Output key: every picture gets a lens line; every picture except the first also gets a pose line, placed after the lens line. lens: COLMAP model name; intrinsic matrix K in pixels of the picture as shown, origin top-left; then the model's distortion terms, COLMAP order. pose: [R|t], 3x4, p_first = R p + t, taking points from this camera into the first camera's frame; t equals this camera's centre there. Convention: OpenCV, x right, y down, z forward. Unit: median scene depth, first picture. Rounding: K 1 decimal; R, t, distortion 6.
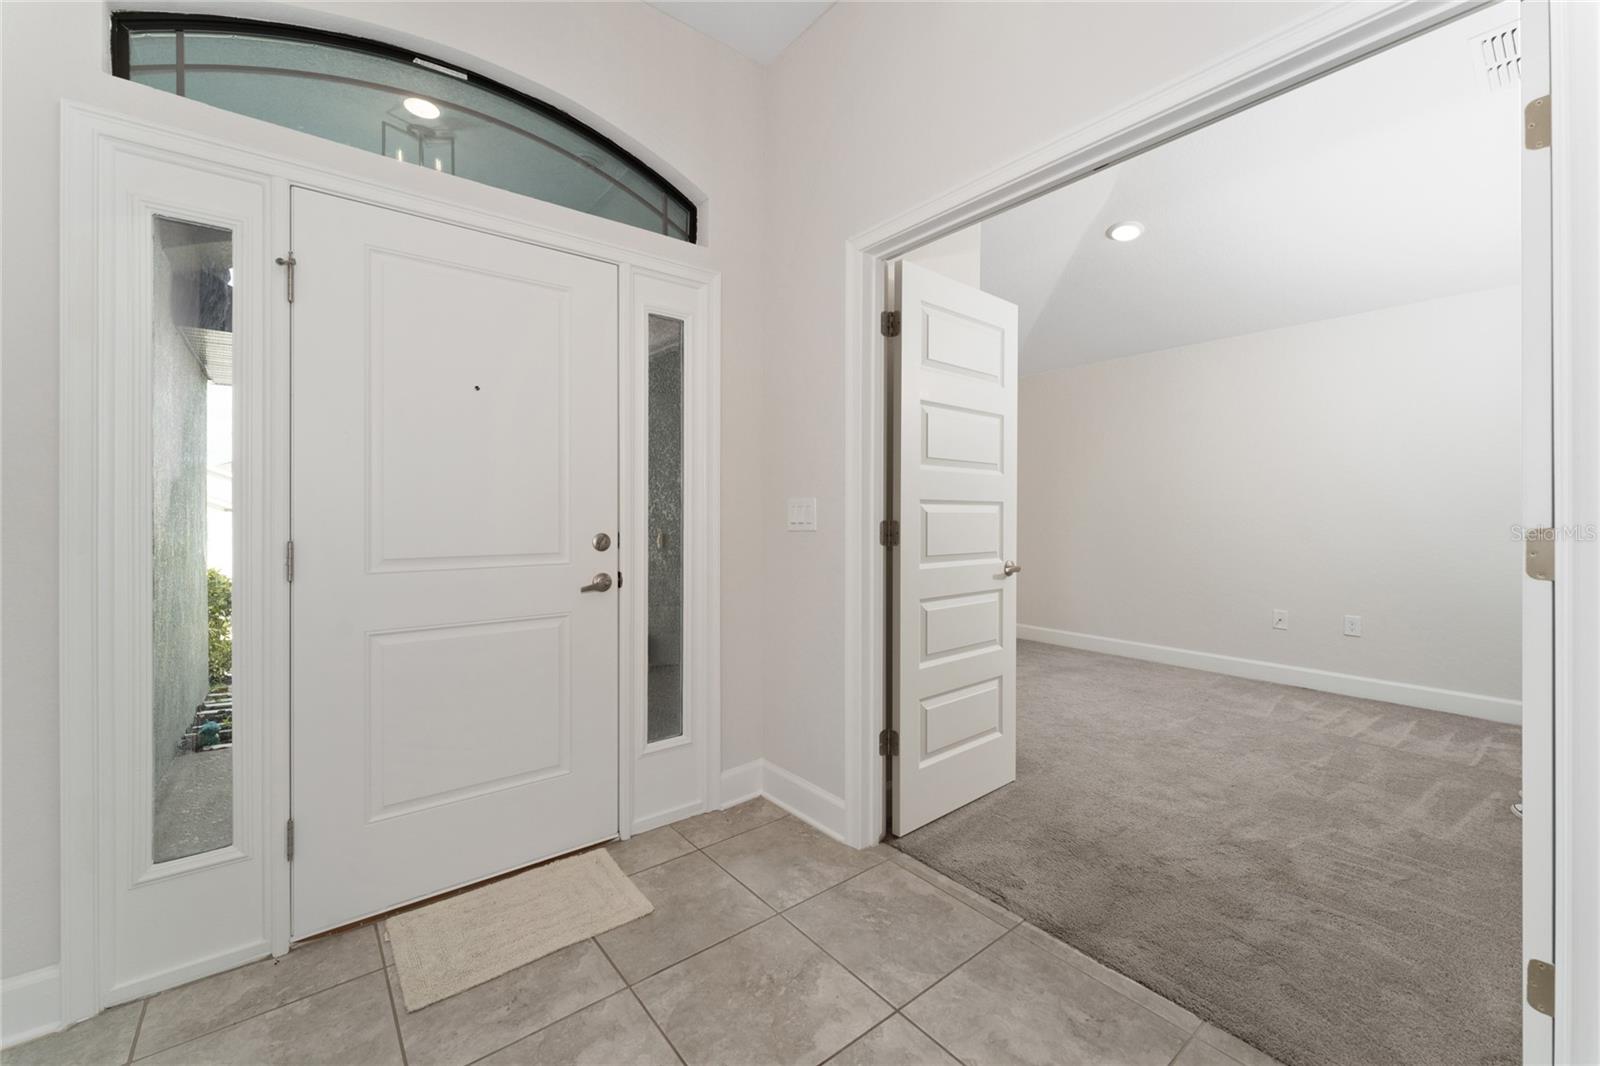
lens RADIAL K [[639.7, 0, 802.3], [0, 639.7, 520.8], [0, 0, 1]] dist [0.000310, 0.000558]
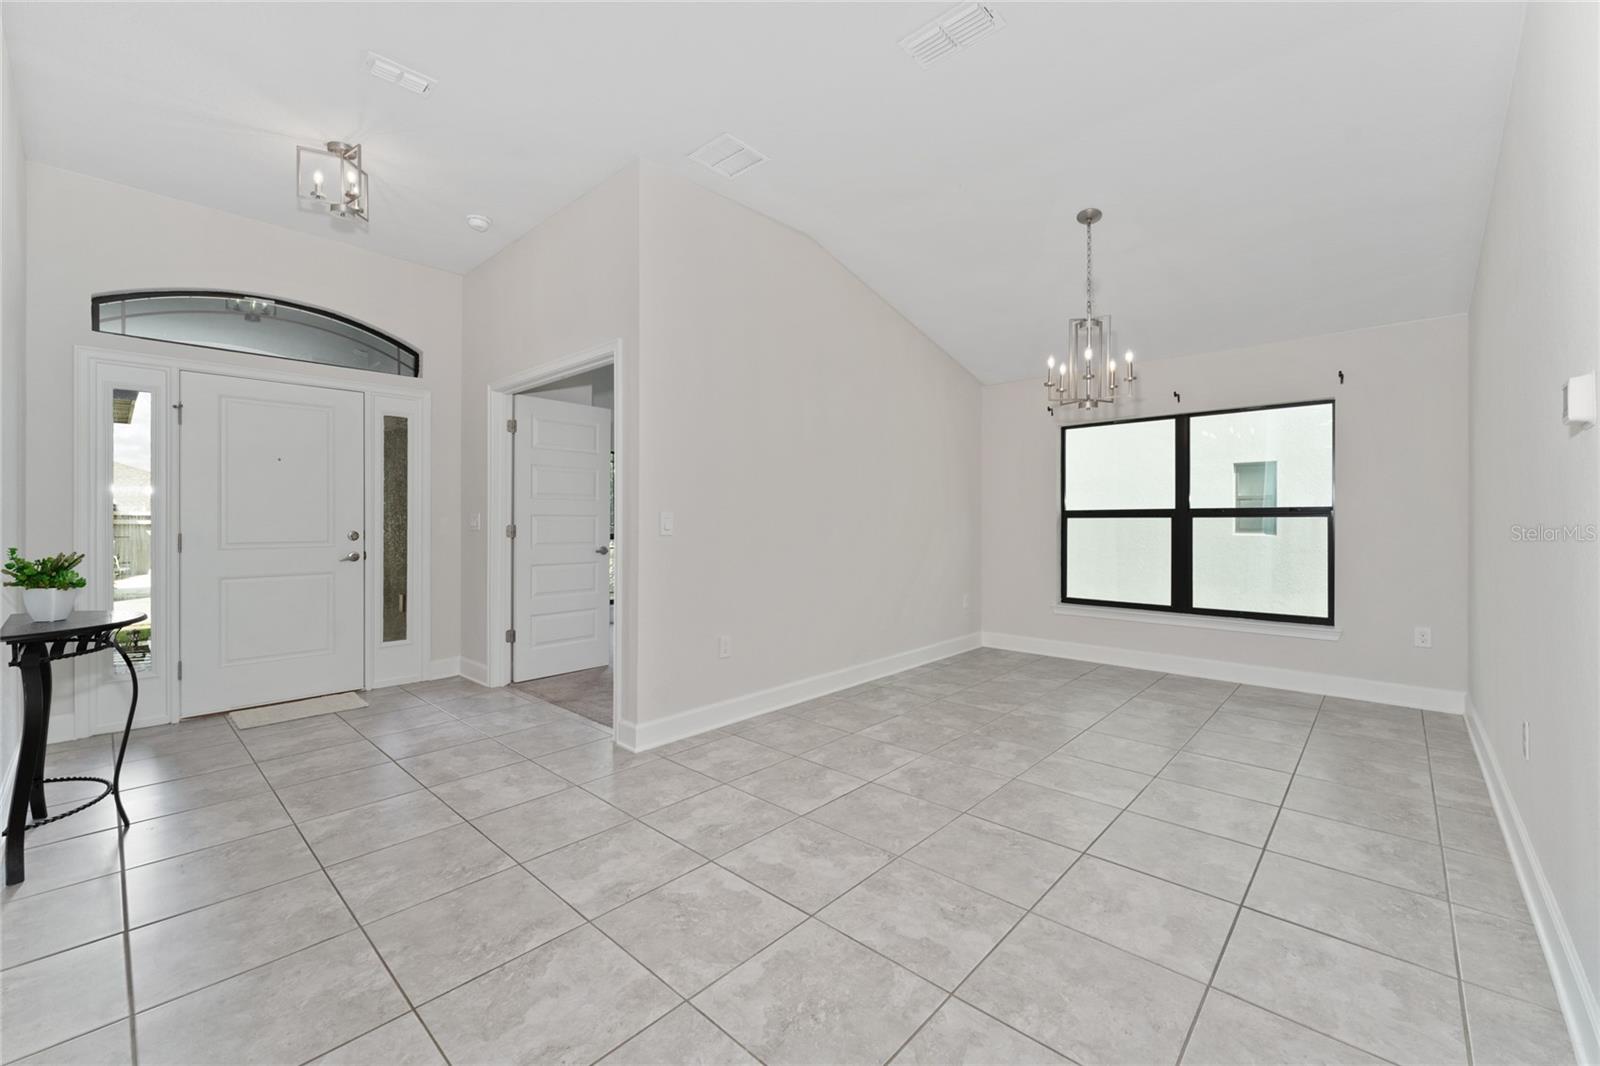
lens RADIAL K [[639.7, 0, 798.0], [0, 639.7, 530.0], [0, 0, 1]] dist [0.000310, 0.000558]
pose [[0.988074, 0.001773, 0.153973, 0.714289], [-0.002502, 0.999987, 0.004541, 0.003144], [-0.153962, -0.004872, 0.988065, -1.118110]]
